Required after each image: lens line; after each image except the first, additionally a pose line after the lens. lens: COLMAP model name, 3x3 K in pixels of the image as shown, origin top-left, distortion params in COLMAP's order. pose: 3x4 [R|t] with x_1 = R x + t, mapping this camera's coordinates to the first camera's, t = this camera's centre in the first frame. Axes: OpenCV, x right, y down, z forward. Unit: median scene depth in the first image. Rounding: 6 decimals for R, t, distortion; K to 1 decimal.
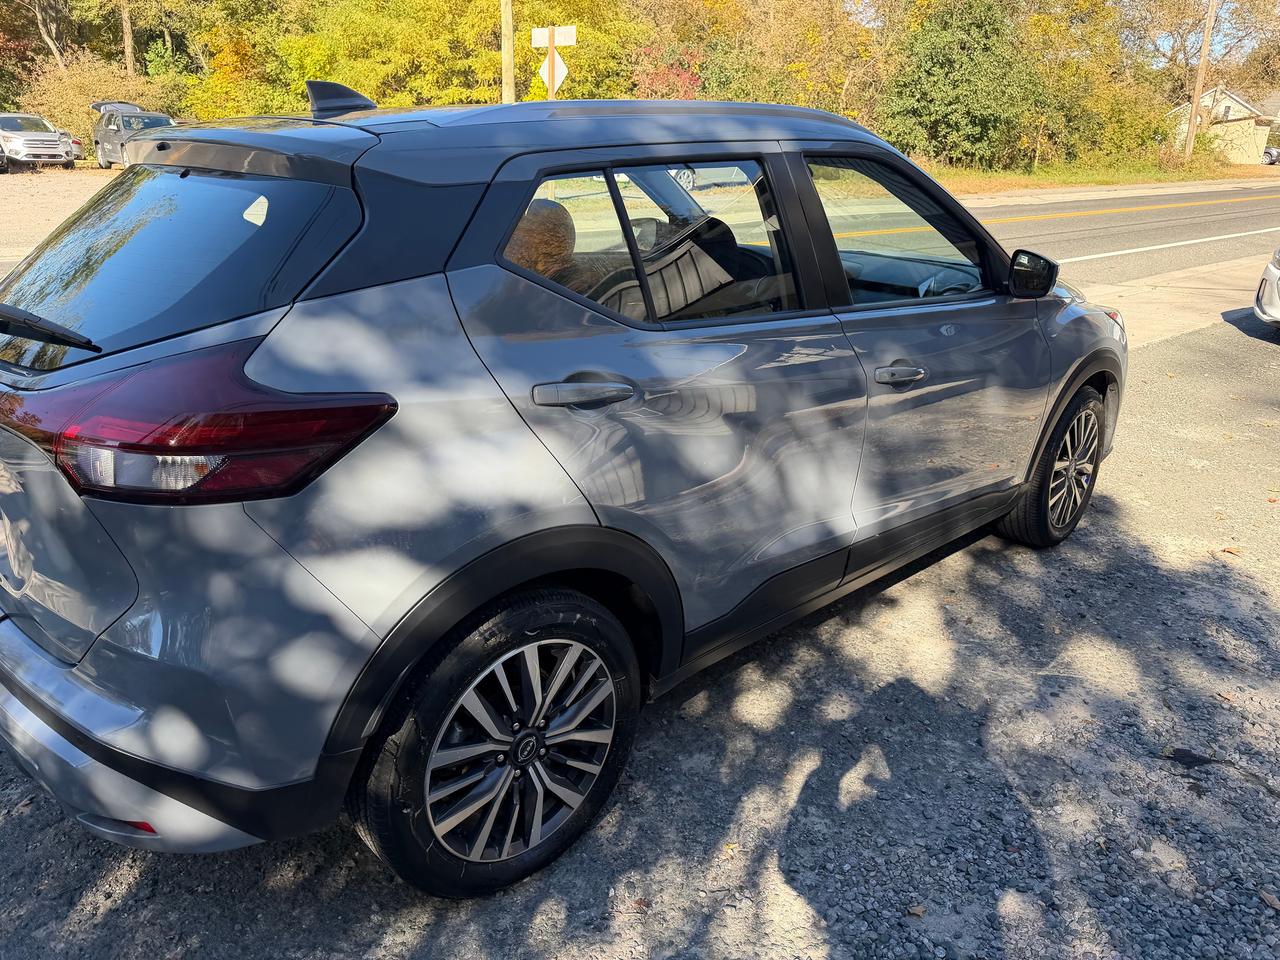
lens RADIAL K [[908.5, 0, 643.2], [0, 908.5, 480.2], [0, 0, 1]] dist [0.005881, -0.013101]
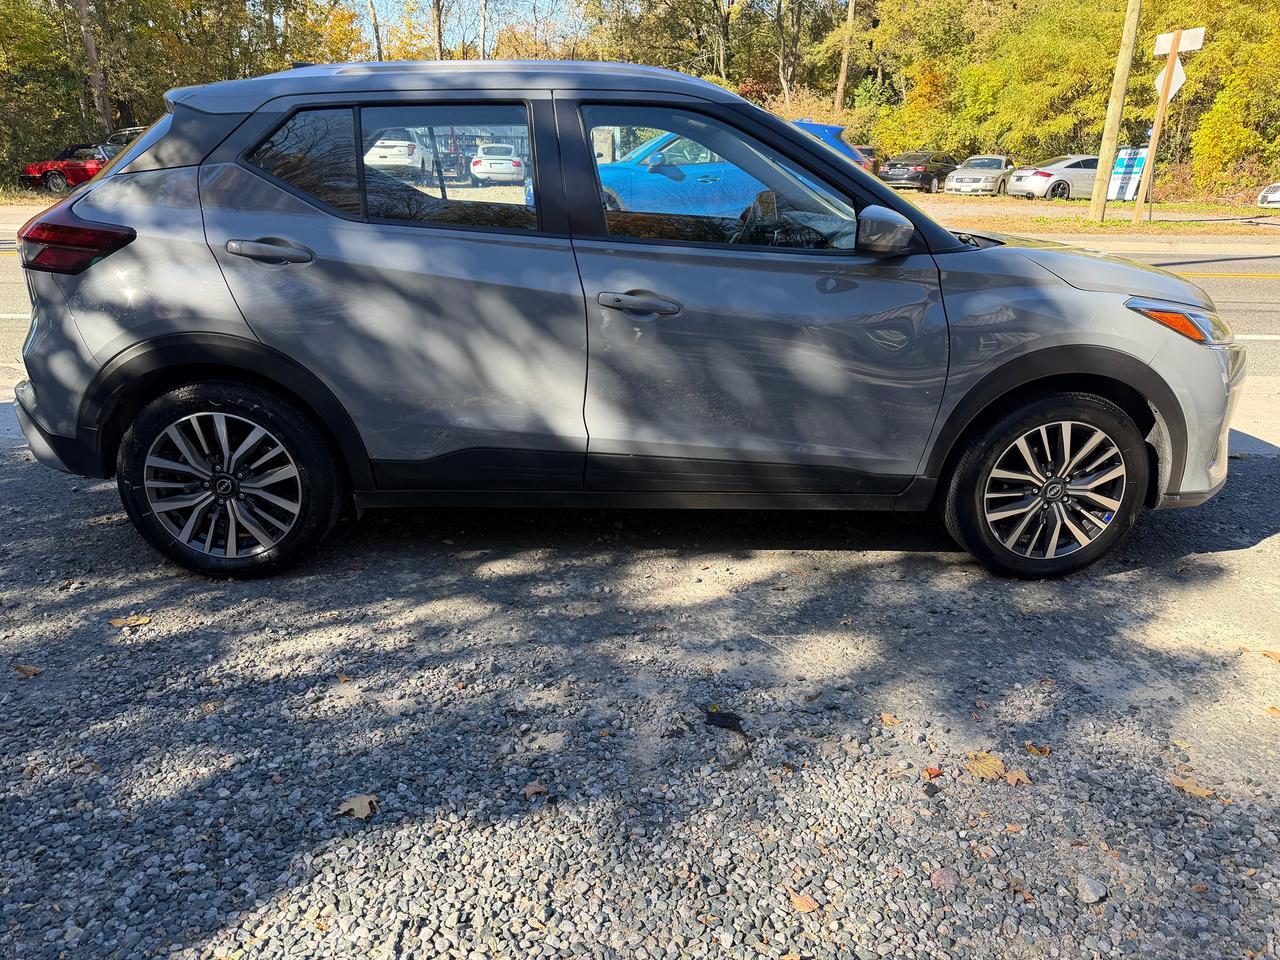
lens RADIAL K [[908.5, 0, 647.8], [0, 908.5, 479.2], [0, 0, 1]] dist [0.005881, -0.013101]
pose [[0.748619, 0.215356, -0.627050, 1.266162], [-0.235149, 0.970536, 0.052585, 0.036229], [0.619899, 0.108084, 0.777202, 0.244643]]
